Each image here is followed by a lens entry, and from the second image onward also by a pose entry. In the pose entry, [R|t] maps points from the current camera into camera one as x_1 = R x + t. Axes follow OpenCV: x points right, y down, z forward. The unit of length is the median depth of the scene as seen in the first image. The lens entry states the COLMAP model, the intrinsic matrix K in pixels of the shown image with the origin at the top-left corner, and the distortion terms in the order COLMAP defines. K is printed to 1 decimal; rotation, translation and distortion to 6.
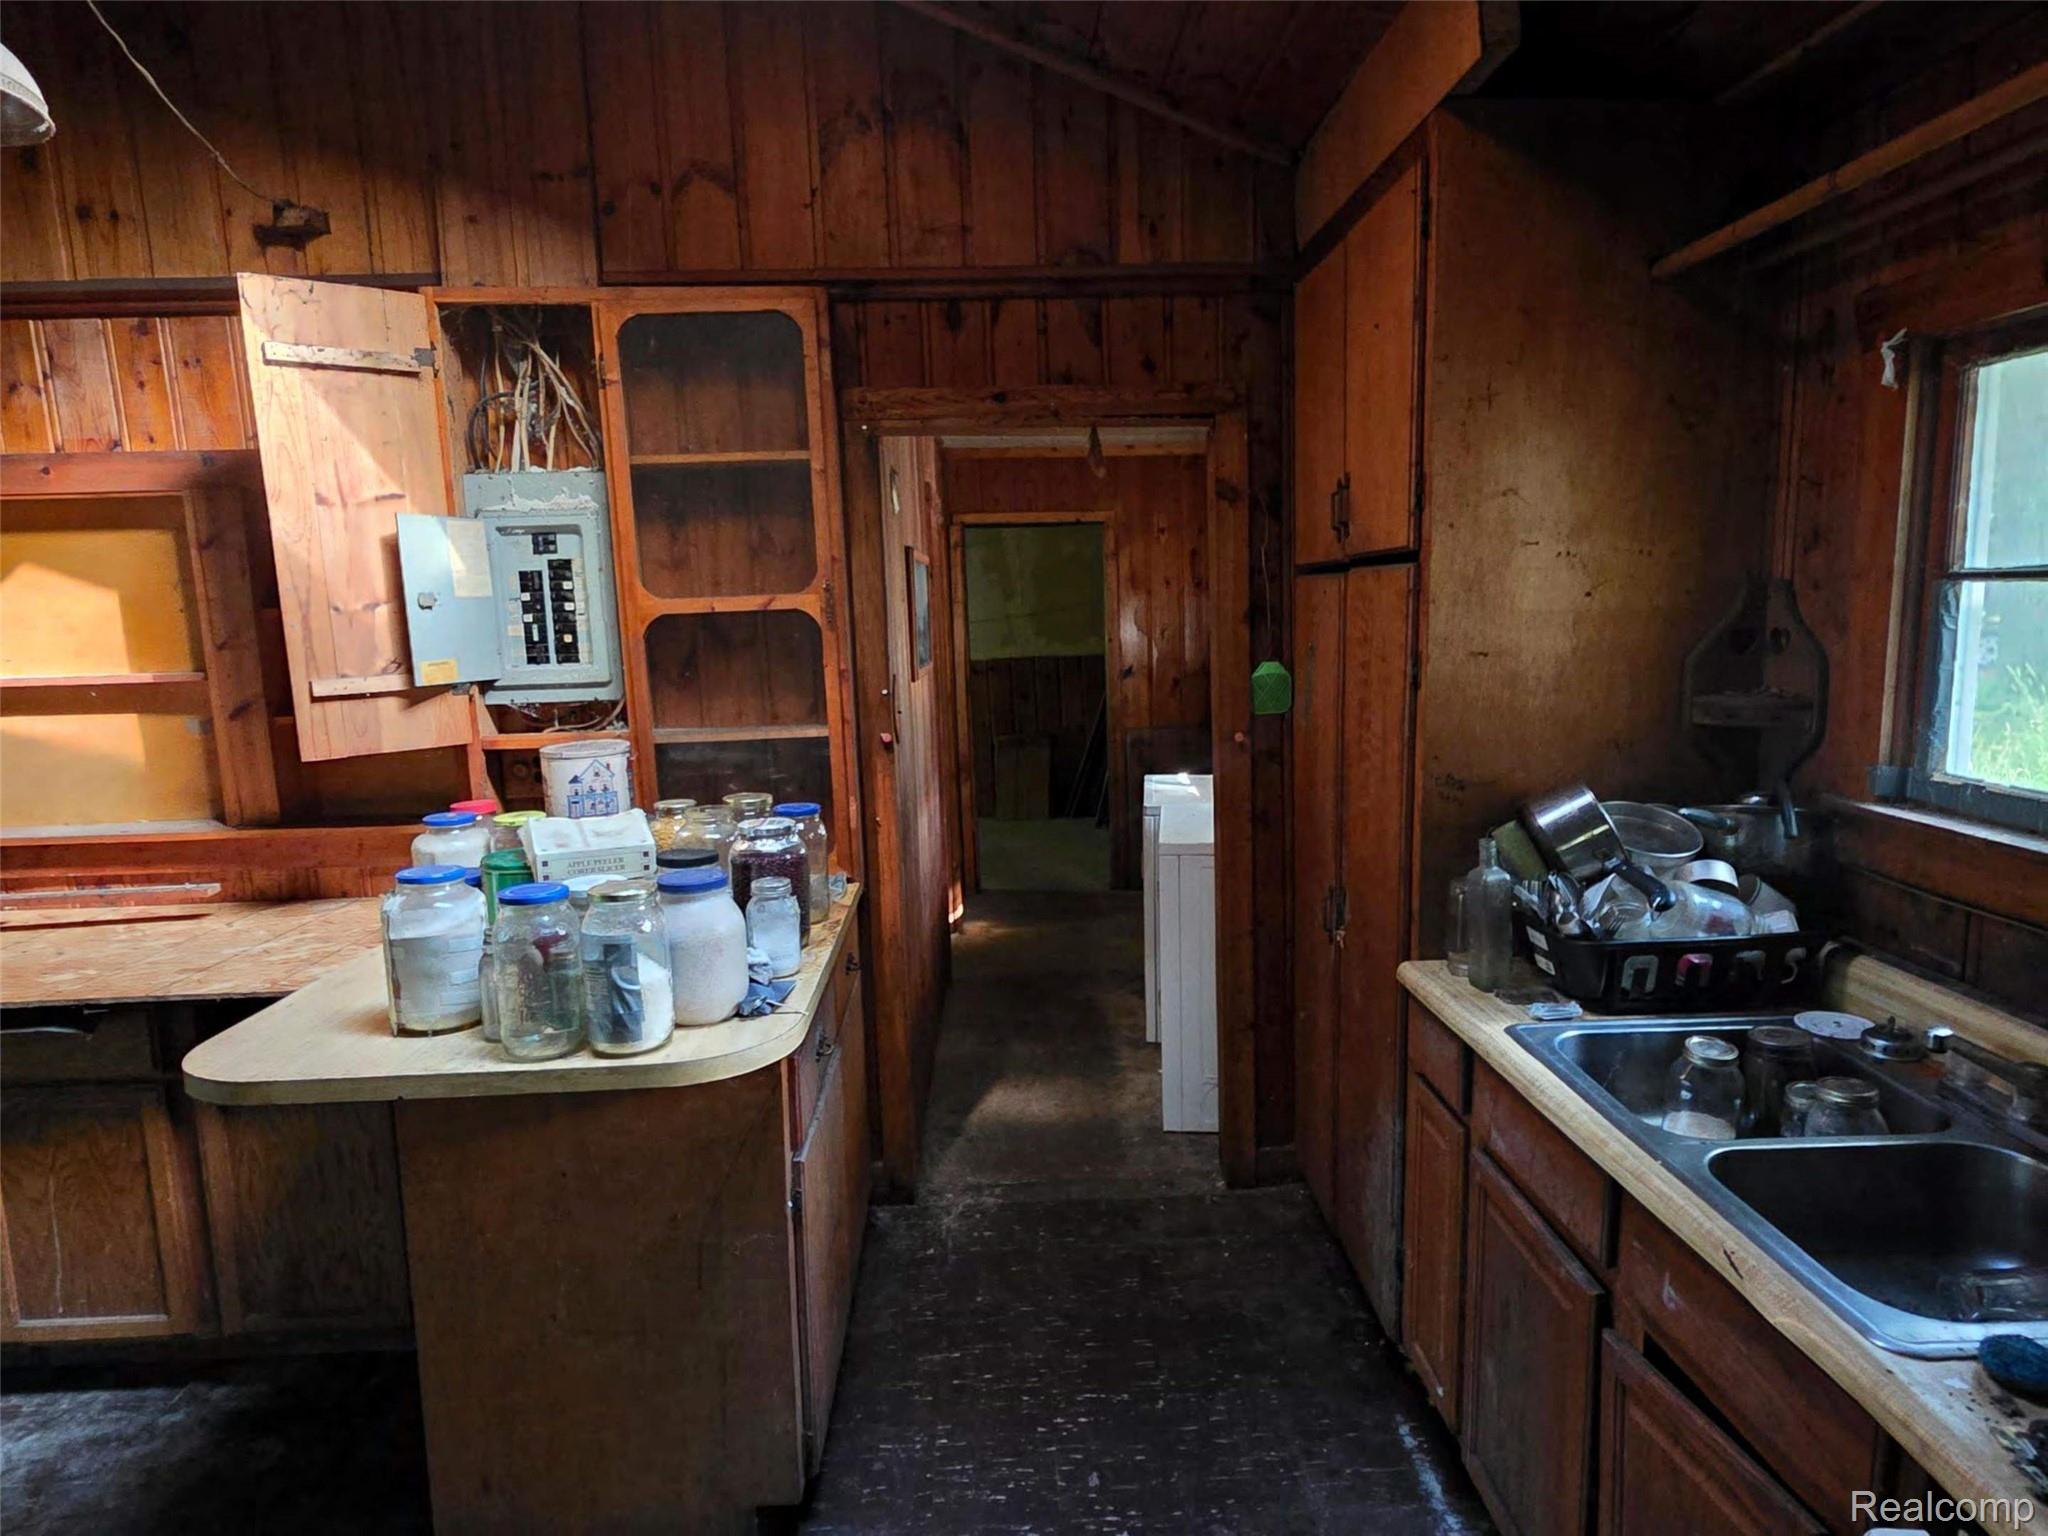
lens RADIAL K [[1192.9, 0, 1028.4], [0, 1192.9, 781.7], [0, 0, 1]] dist [-0.005765, -0.001962]
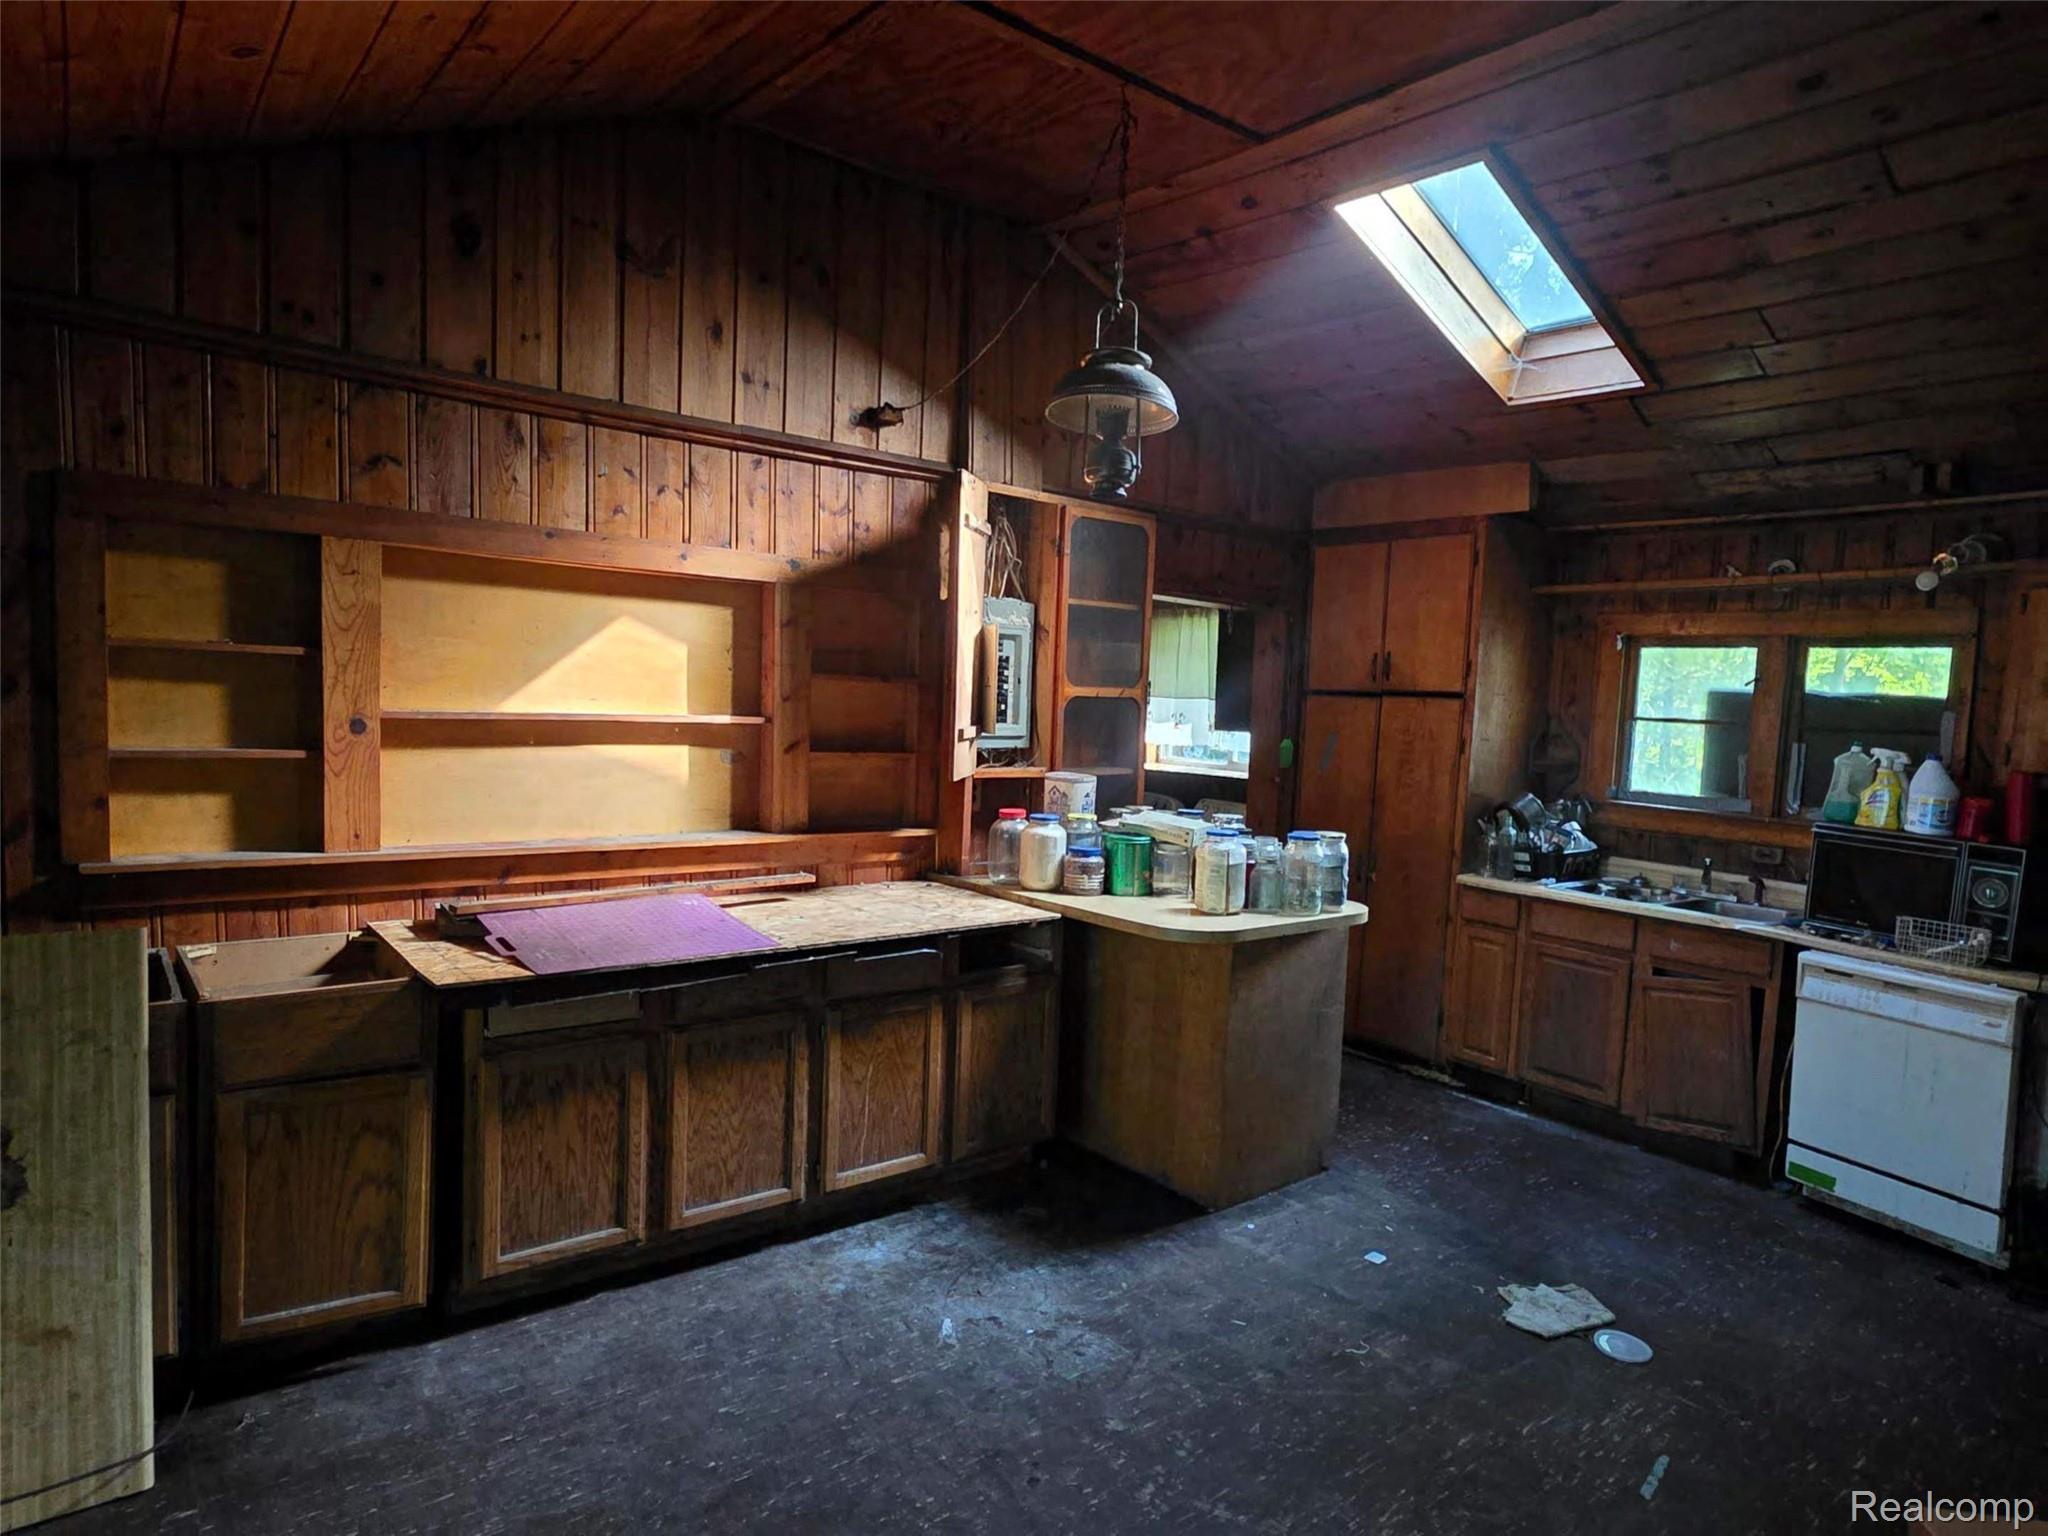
lens RADIAL K [[1192.9, 0, 1028.4], [0, 1192.9, 781.7], [0, 0, 1]] dist [-0.005765, -0.001962]
pose [[0.799792, 0.016189, 0.600059, -1.364424], [0.024239, 0.997950, -0.059232, 0.072441], [-0.599788, 0.061918, 0.797760, -0.258833]]
